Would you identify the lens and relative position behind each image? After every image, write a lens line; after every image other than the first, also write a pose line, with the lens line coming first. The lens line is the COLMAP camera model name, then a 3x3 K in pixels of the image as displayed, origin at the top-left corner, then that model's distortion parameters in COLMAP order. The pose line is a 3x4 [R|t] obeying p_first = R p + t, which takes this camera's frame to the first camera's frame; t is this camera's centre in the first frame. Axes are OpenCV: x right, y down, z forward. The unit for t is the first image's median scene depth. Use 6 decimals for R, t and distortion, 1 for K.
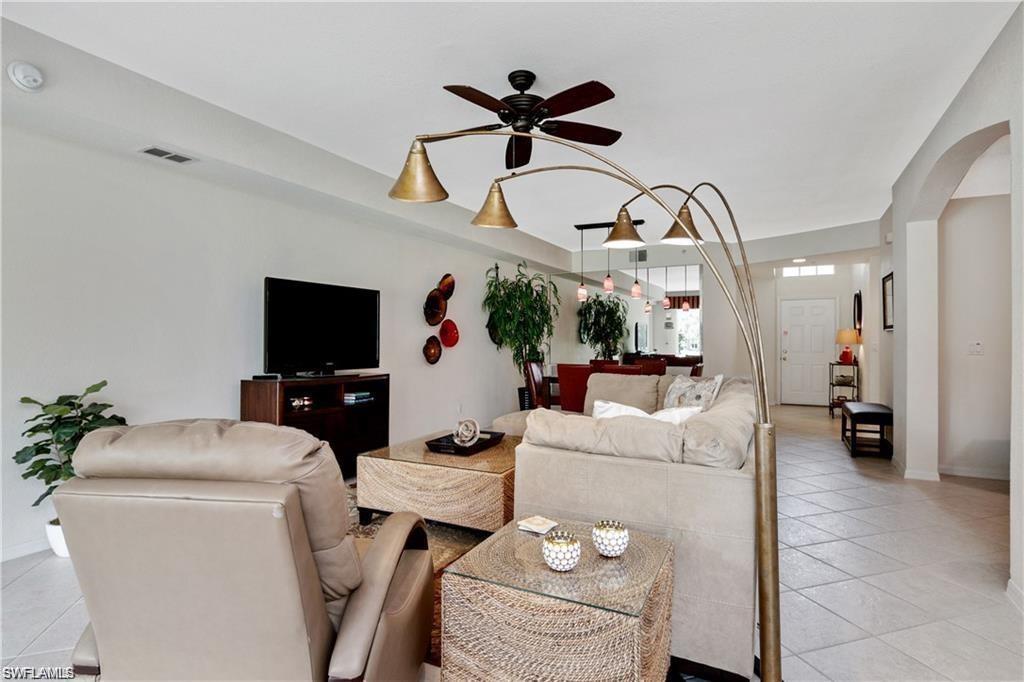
lens RADIAL K [[511.4, 0, 505.4], [0, 511.4, 348.4], [0, 0, 1]] dist [-0.012156, 0.000284]
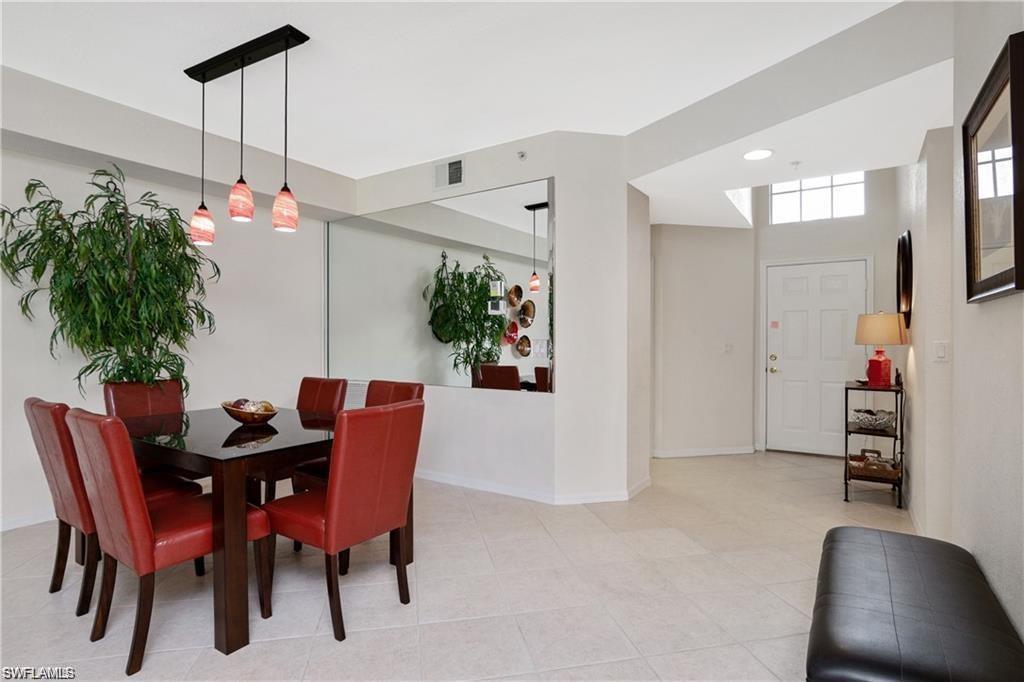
lens RADIAL K [[511.4, 0, 505.4], [0, 511.4, 348.4], [0, 0, 1]] dist [-0.012156, 0.000284]
pose [[0.995834, 0.000810, -0.091180, 0.370625], [-0.000582, 0.999997, 0.002528, -0.006355], [0.091182, -0.002464, 0.995831, 0.502062]]
